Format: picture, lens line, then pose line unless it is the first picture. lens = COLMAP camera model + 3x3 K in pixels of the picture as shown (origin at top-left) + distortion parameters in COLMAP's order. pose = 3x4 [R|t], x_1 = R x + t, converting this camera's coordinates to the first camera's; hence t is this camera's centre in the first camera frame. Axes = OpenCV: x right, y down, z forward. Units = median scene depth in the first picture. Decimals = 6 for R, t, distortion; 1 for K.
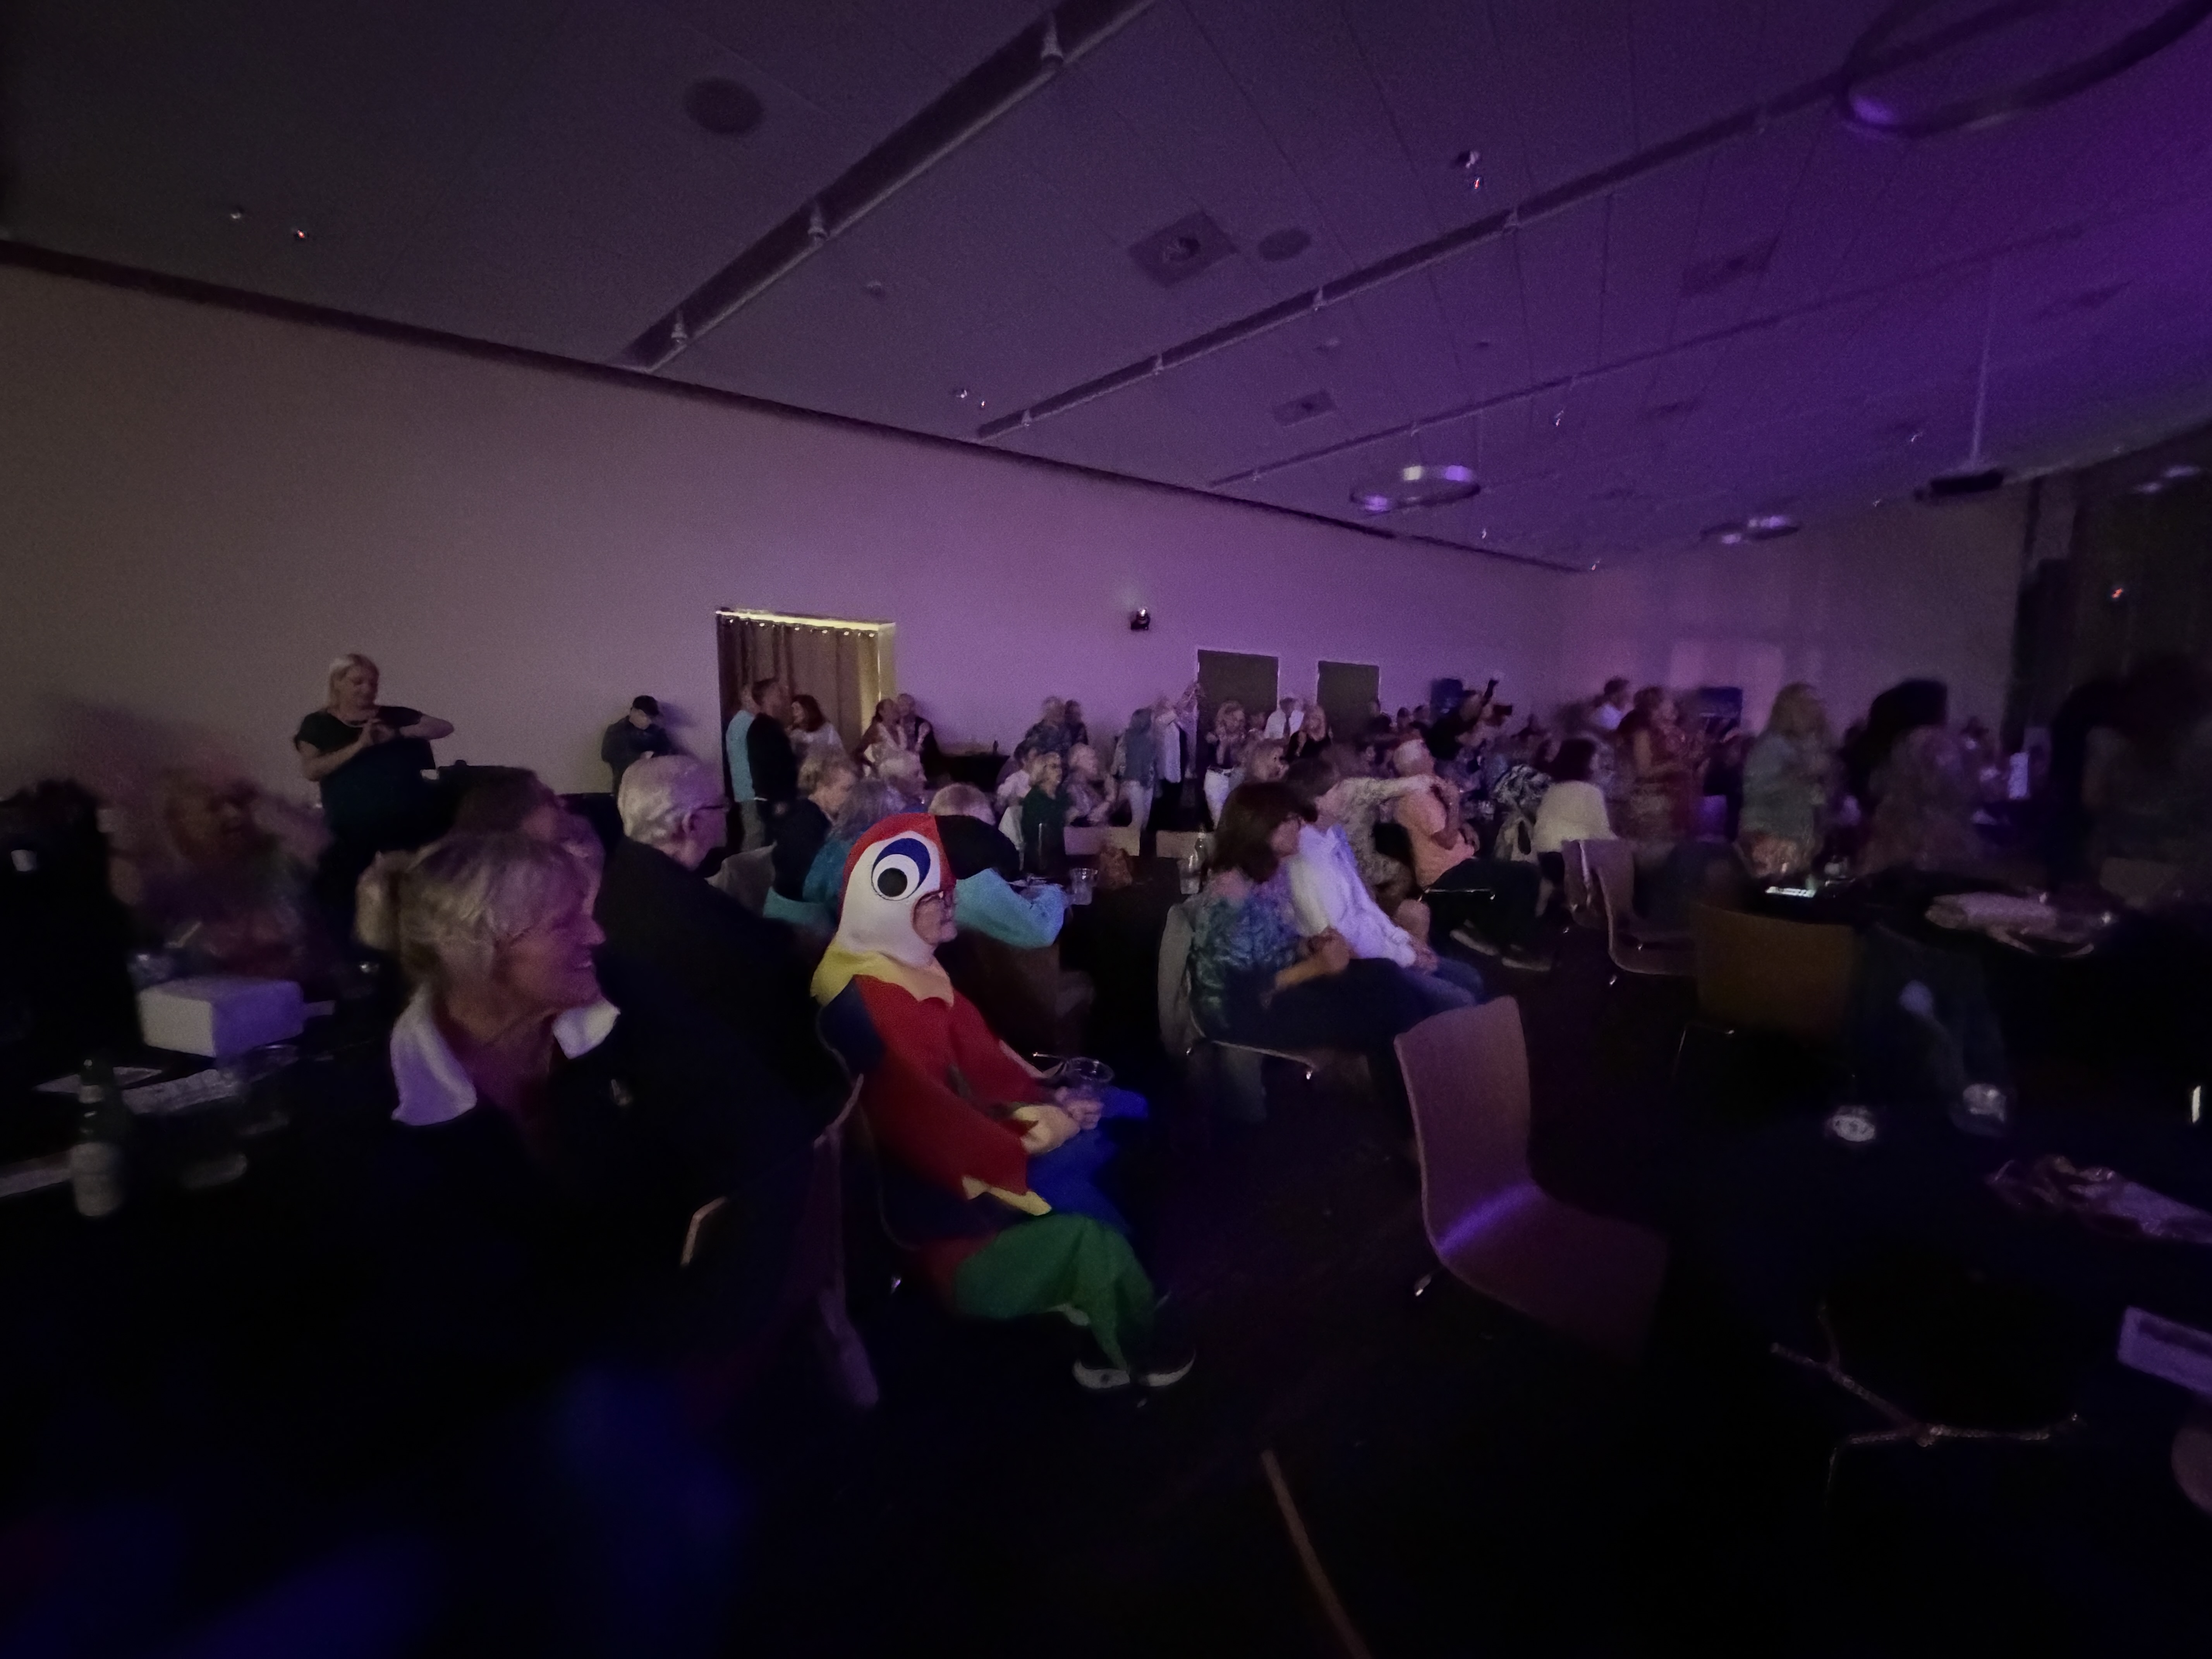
lens RADIAL K [[881.3, 0, 1104.4], [0, 881.3, 826.6], [0, 0, 1]] dist [0.001249, -0.000760]
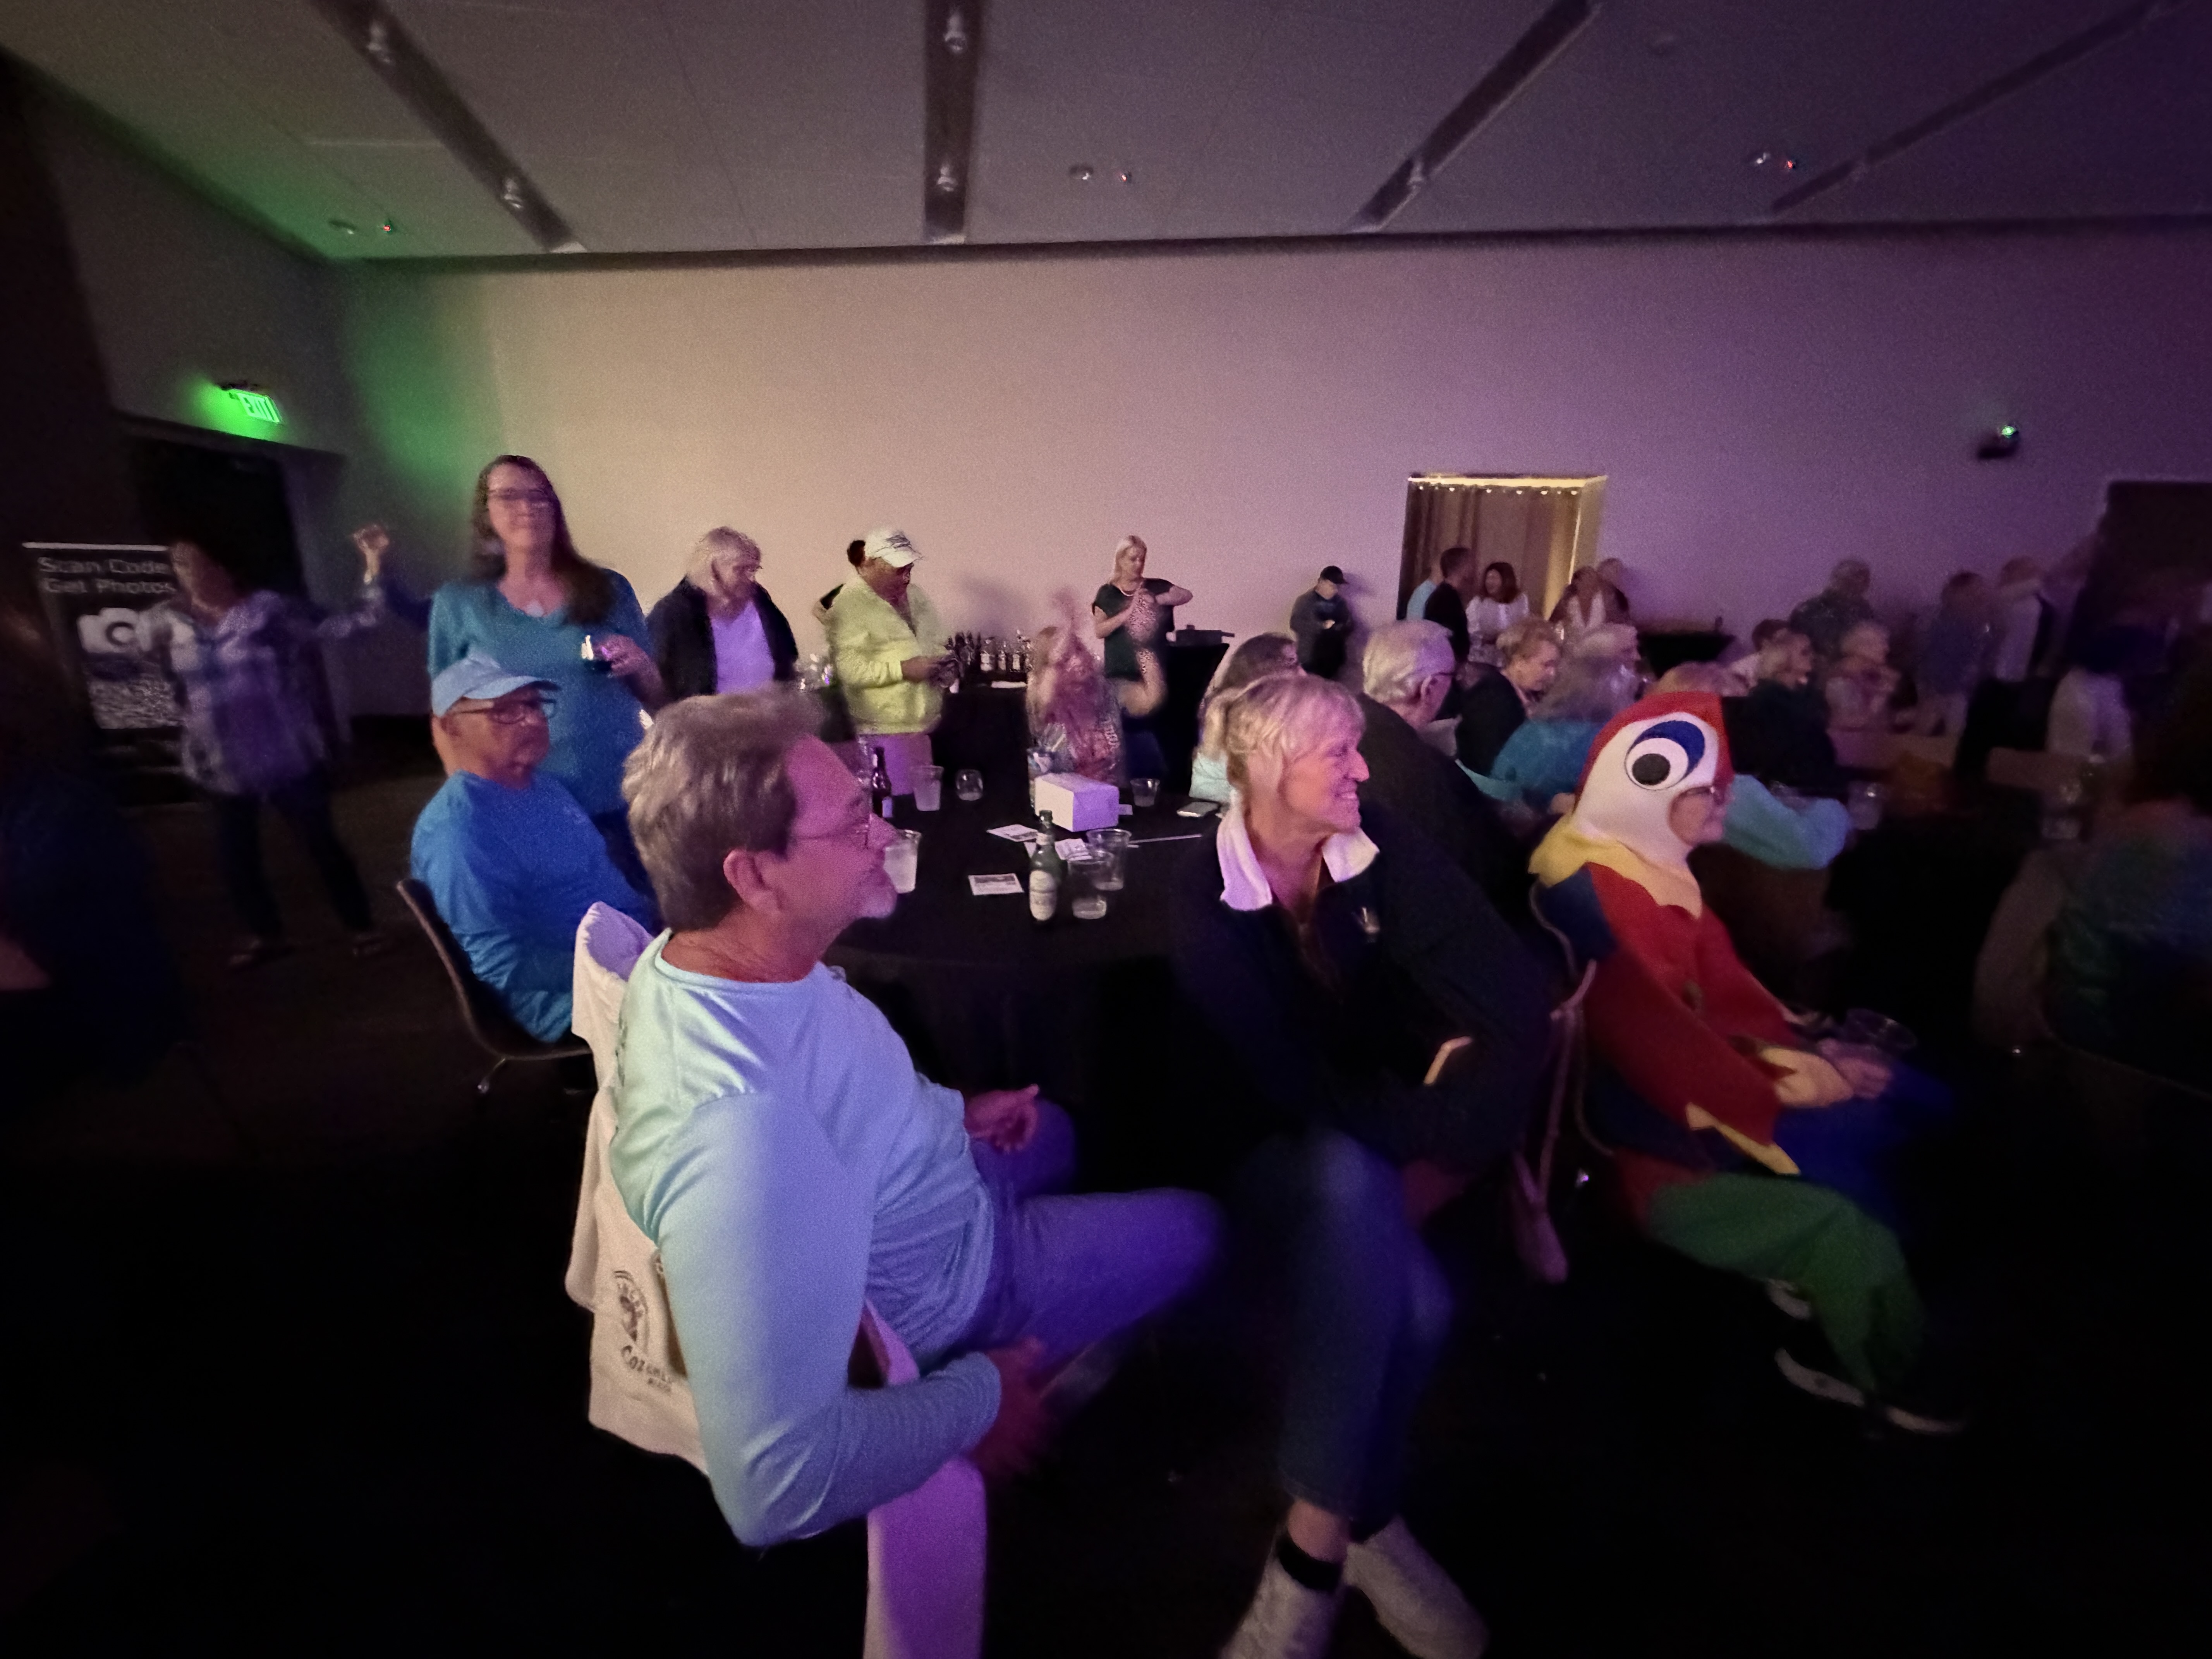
lens RADIAL K [[887.0, 0, 1101.1], [0, 887.0, 824.2], [0, 0, 1]] dist [0.000760, -0.000395]
pose [[0.762335, 0.164081, -0.626037, -0.068274], [-0.078302, 0.983605, 0.162449, 0.012327], [0.642428, -0.074821, 0.762685, -0.043522]]
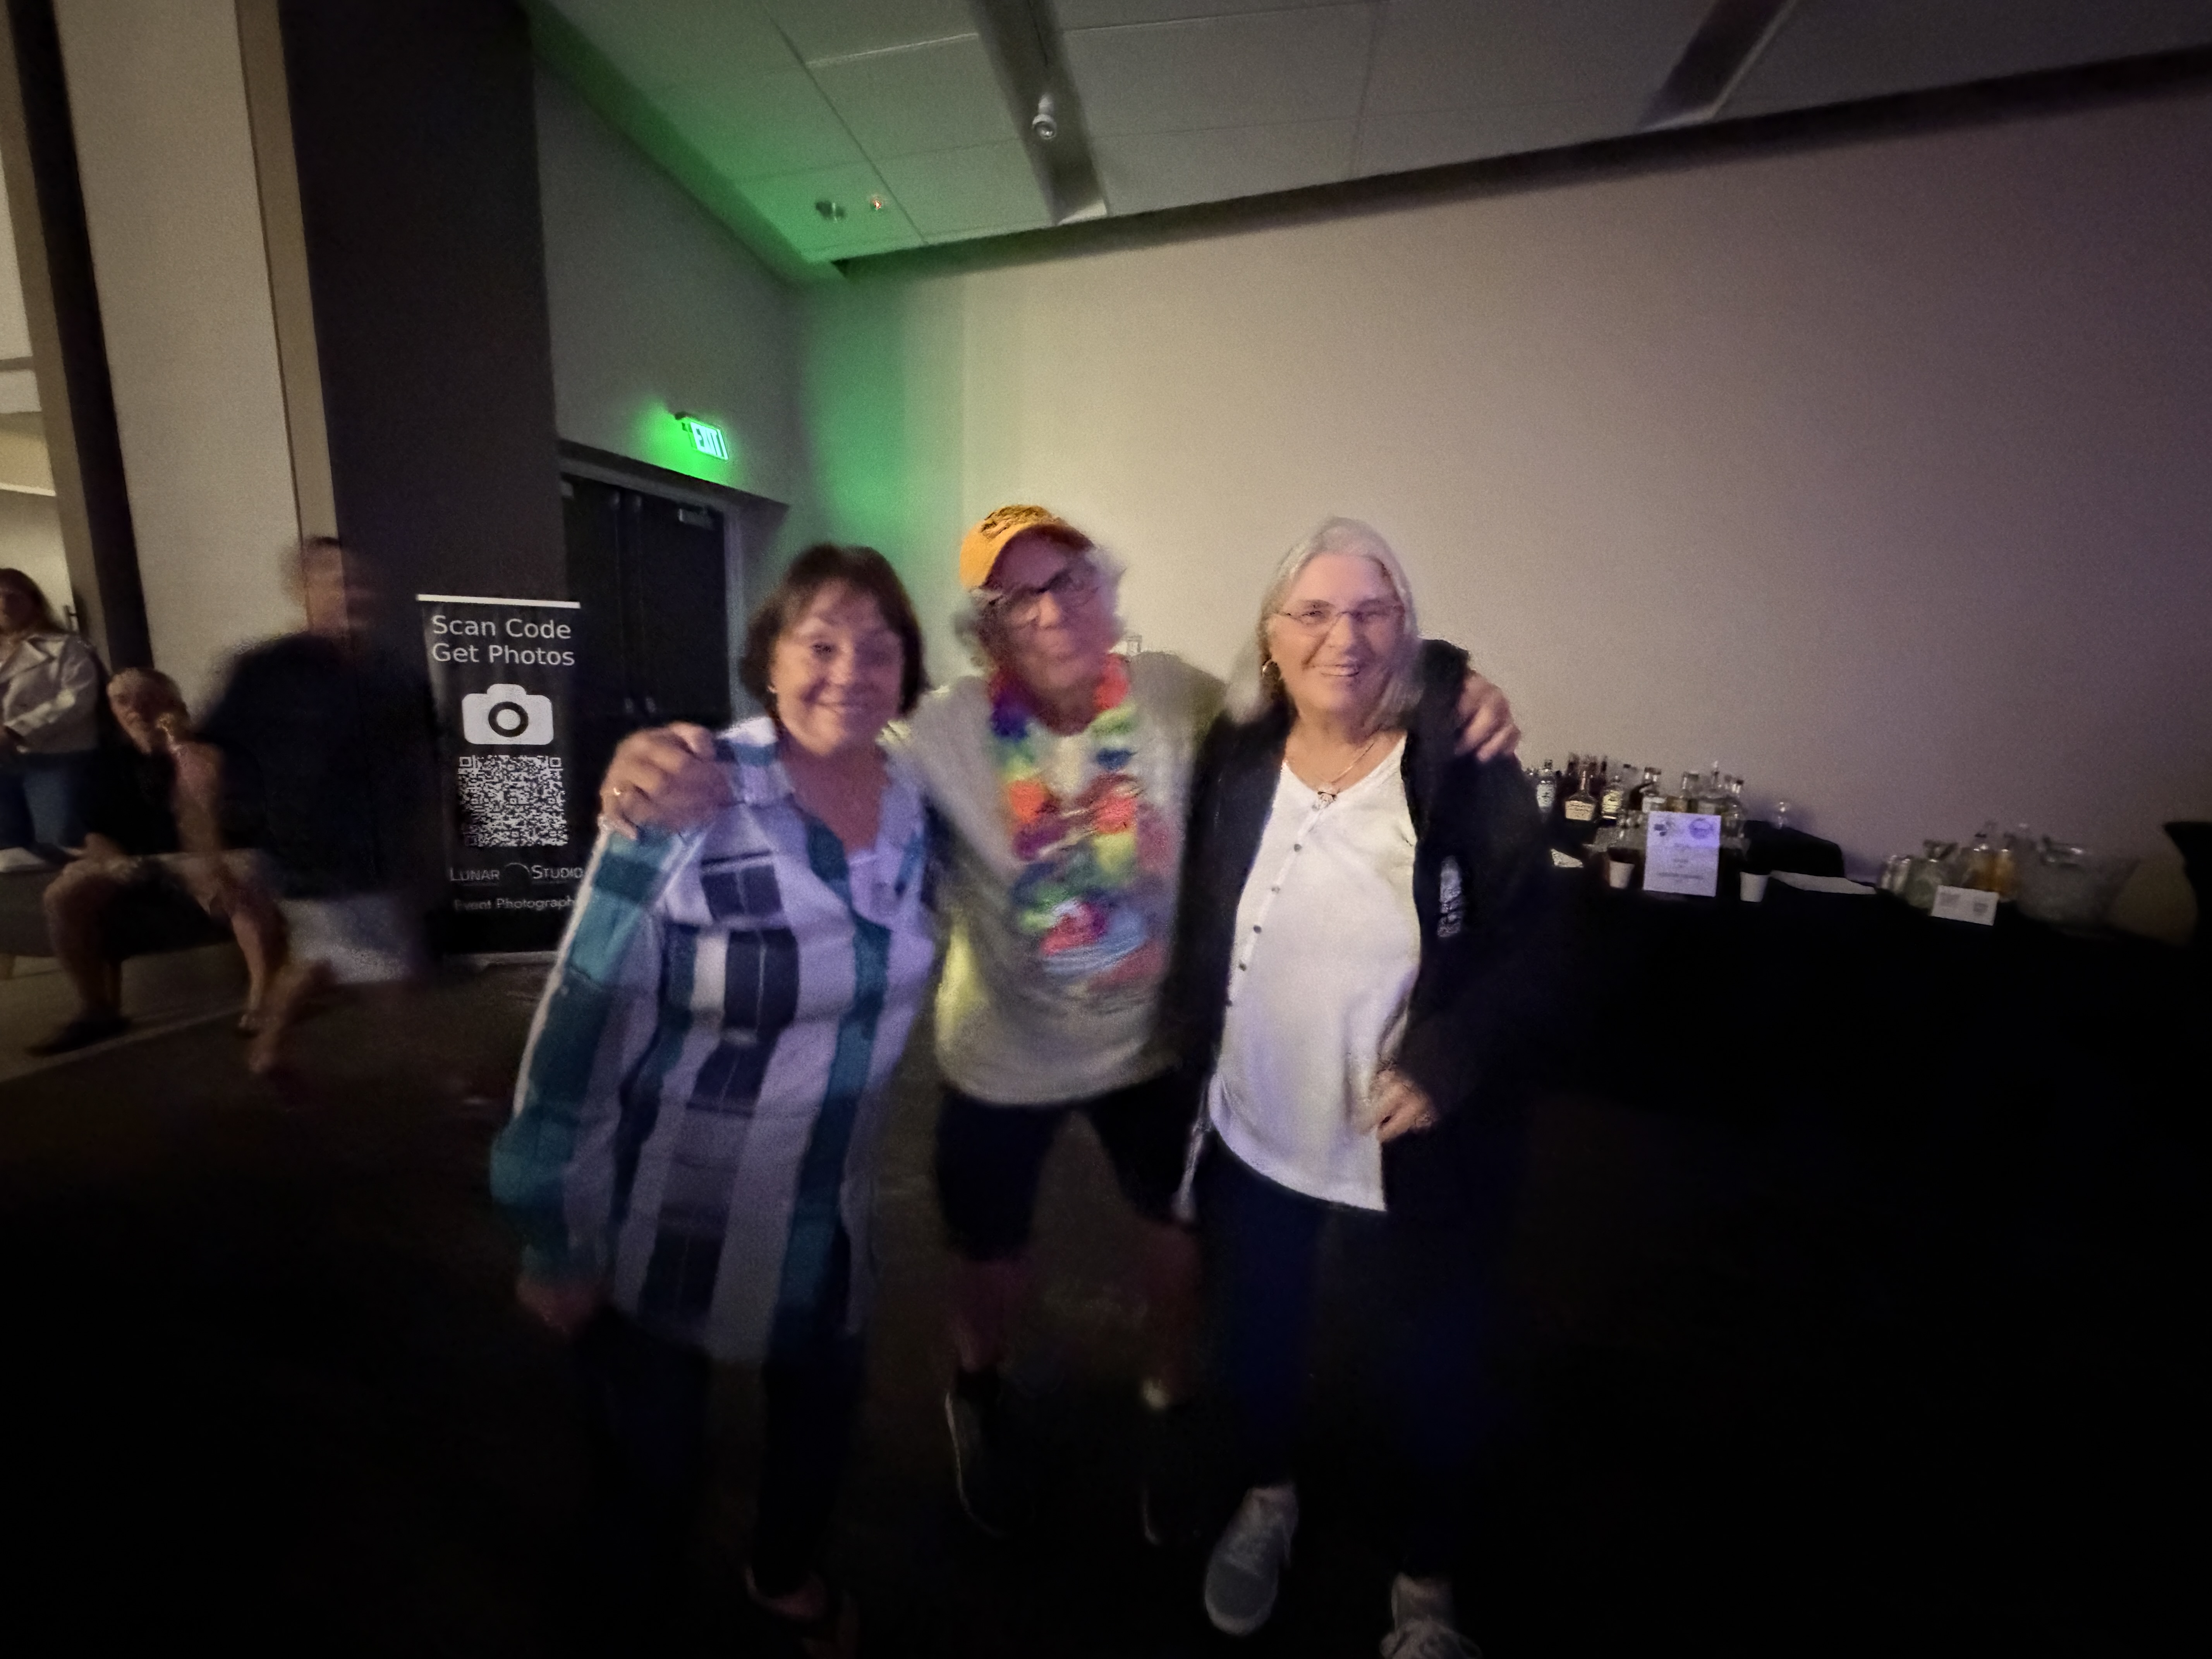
lens RADIAL K [[881.3, 0, 1104.4], [0, 881.3, 826.6], [0, 0, 1]] dist [0.001249, -0.000760]
pose [[0.515774, 0.166200, -0.840449, -1.733427], [-0.134050, 0.984575, 0.112436, -0.045464], [0.846172, 0.054670, 0.530098, 0.236095]]
